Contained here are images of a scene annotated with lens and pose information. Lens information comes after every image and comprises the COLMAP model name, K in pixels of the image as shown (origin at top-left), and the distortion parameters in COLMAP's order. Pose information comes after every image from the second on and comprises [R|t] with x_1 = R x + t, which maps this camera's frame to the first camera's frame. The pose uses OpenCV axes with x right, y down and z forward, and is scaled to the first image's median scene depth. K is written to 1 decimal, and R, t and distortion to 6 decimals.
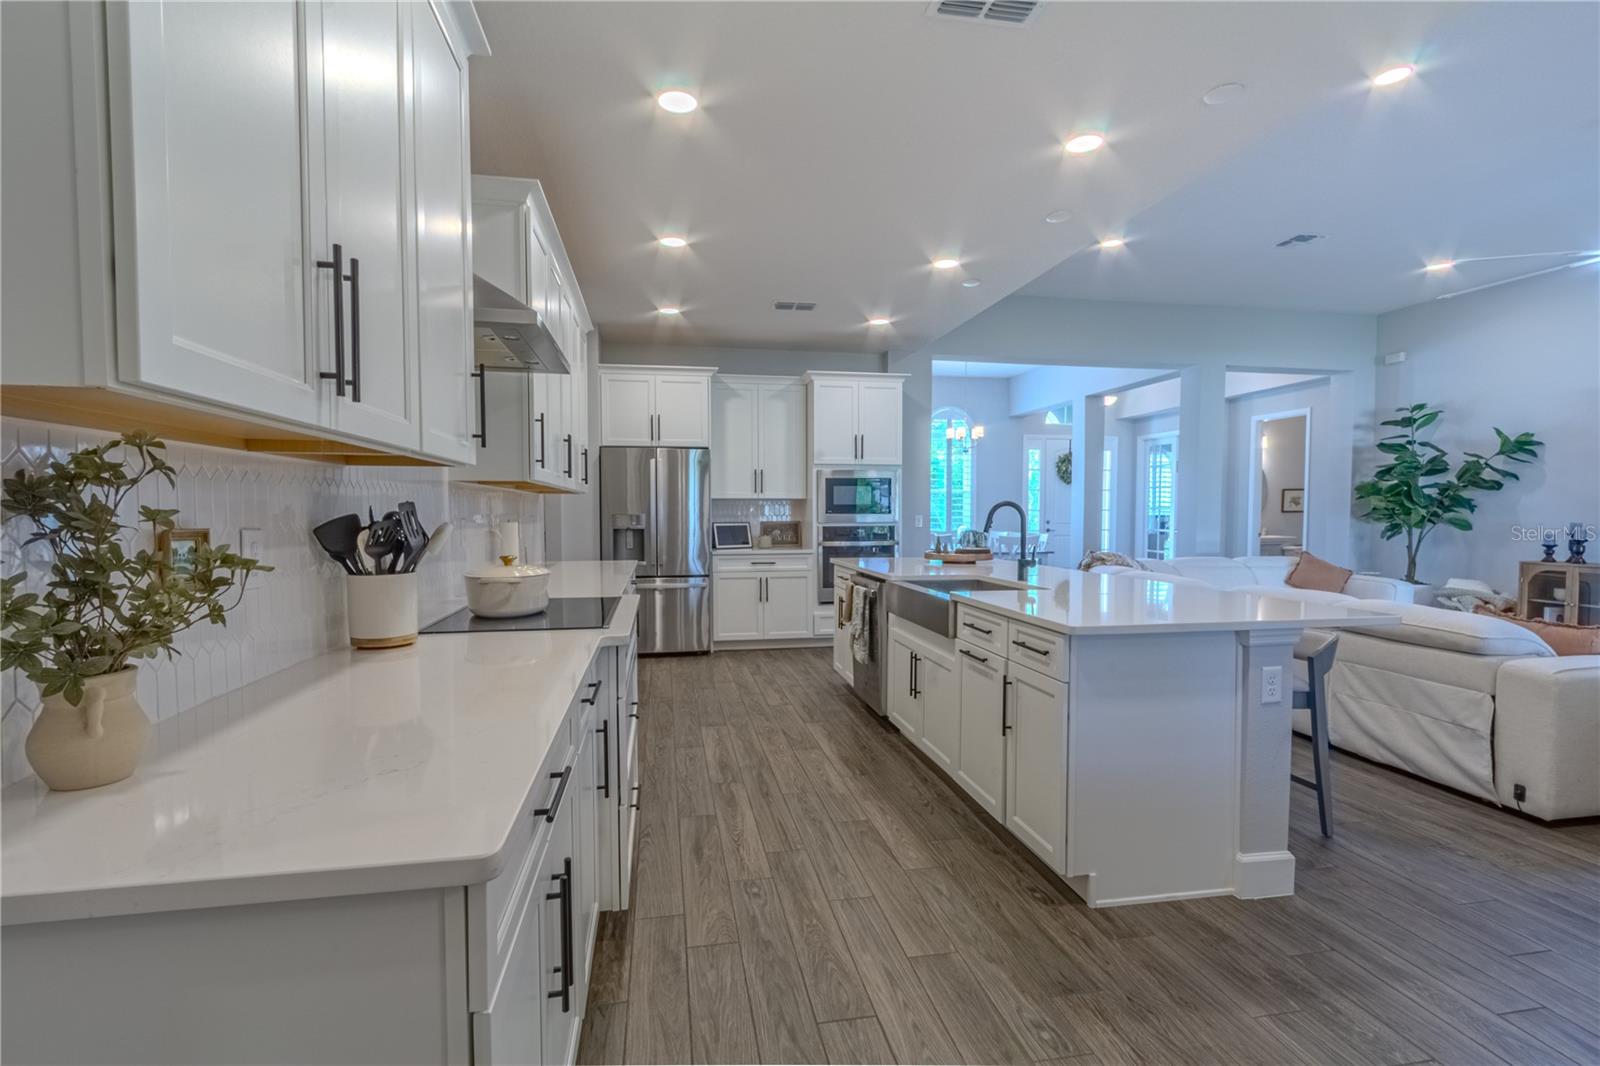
lens RADIAL K [[727.4, 0, 796.3], [0, 727.4, 544.2], [0, 0, 1]] dist [0.003470, -0.000769]
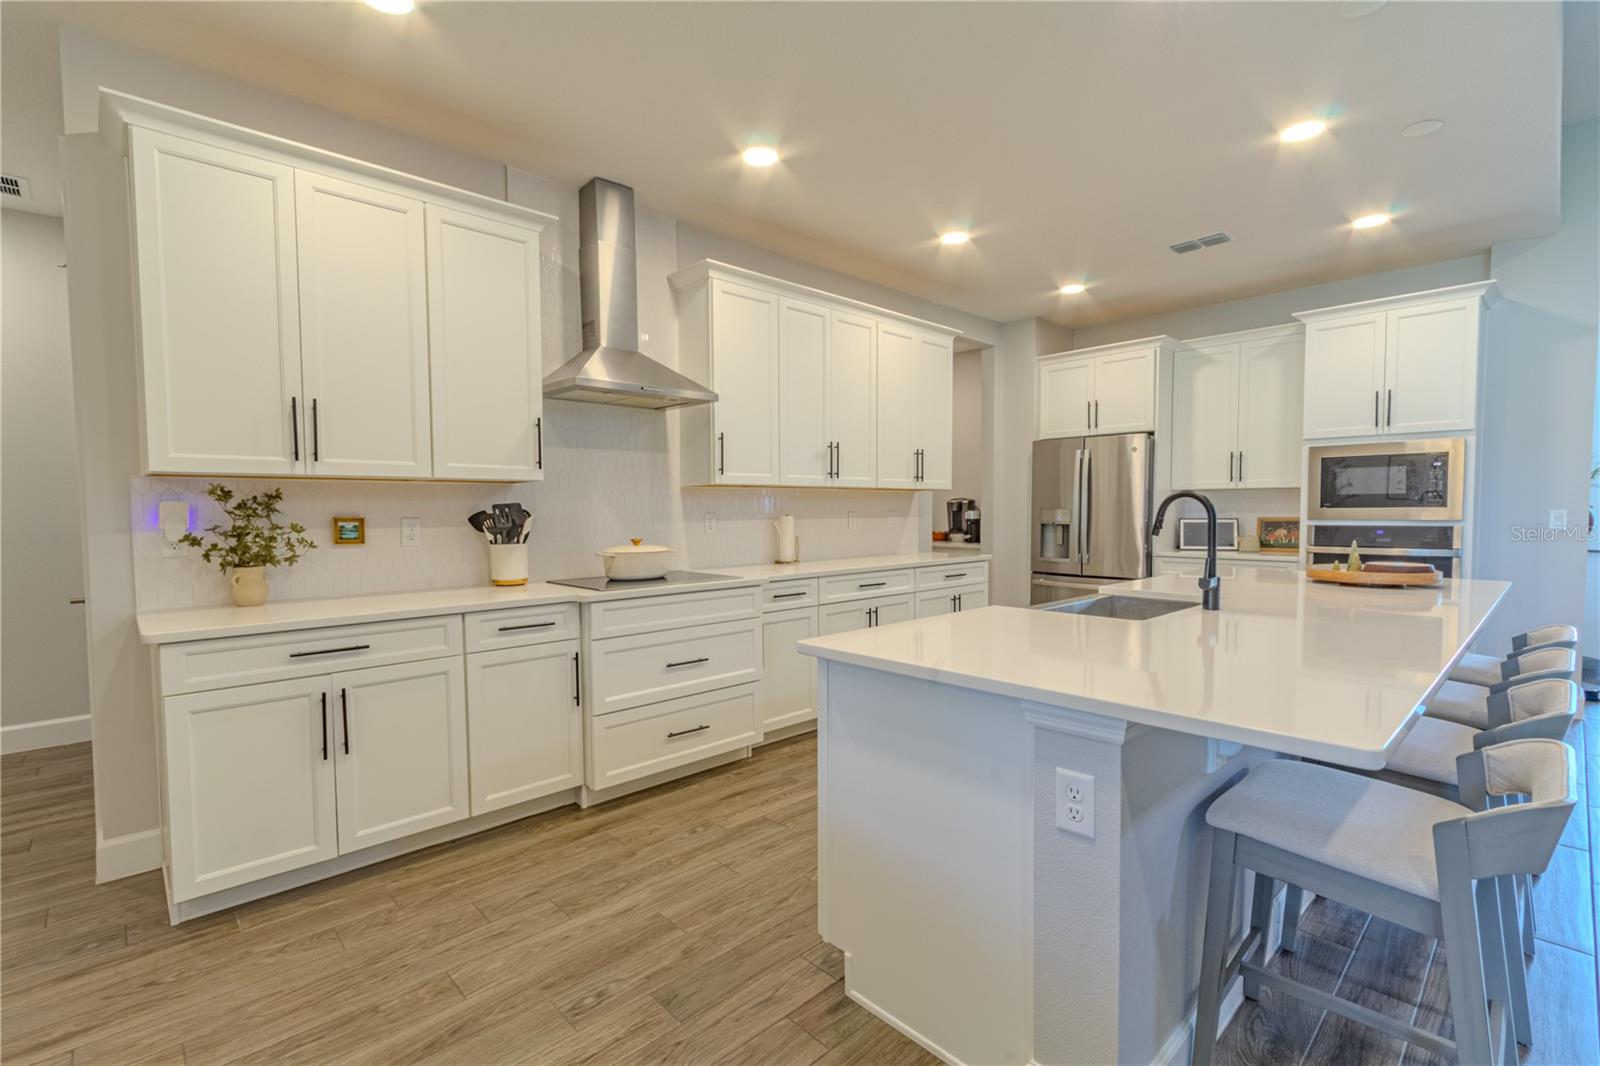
lens RADIAL K [[727.4, 0, 798.0], [0, 727.4, 544.6], [0, 0, 1]] dist [0.003470, -0.000769]
pose [[0.542372, 0.039450, -0.839212, 0.364515], [-0.032141, 0.999140, 0.026195, -0.007724], [0.839523, 0.012765, 0.543174, 0.177681]]
